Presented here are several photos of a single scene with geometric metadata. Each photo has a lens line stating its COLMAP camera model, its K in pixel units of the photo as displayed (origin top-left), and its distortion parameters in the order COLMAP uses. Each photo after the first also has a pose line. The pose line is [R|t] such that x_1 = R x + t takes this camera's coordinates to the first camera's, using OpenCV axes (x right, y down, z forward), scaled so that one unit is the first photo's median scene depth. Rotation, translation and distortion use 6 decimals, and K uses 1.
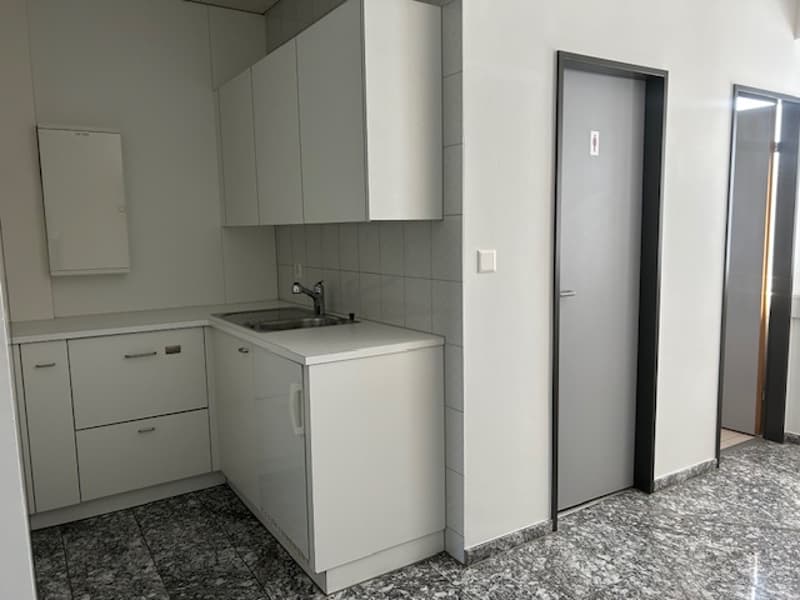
lens RADIAL K [[599.2, 0, 400.0], [0, 599.2, 300.0], [0, 0, 1]] dist [0.046726, -0.077166]
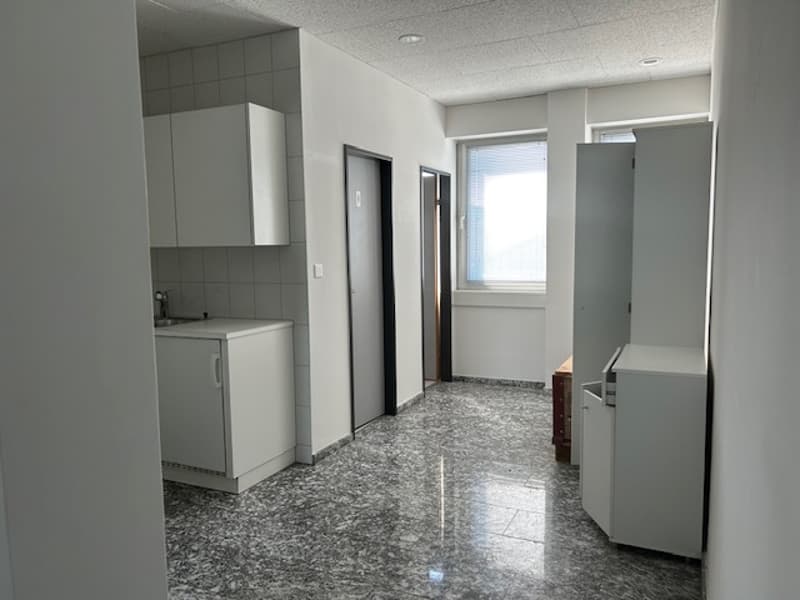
lens RADIAL K [[598.9, 0, 415.7], [0, 598.9, 305.9], [0, 0, 1]] dist [0.011079, 0.005856]
pose [[0.829233, -0.044961, 0.557092, -0.507302], [0.059570, 0.998191, -0.008109, 0.053728], [-0.555720, 0.039910, 0.830411, -0.451557]]
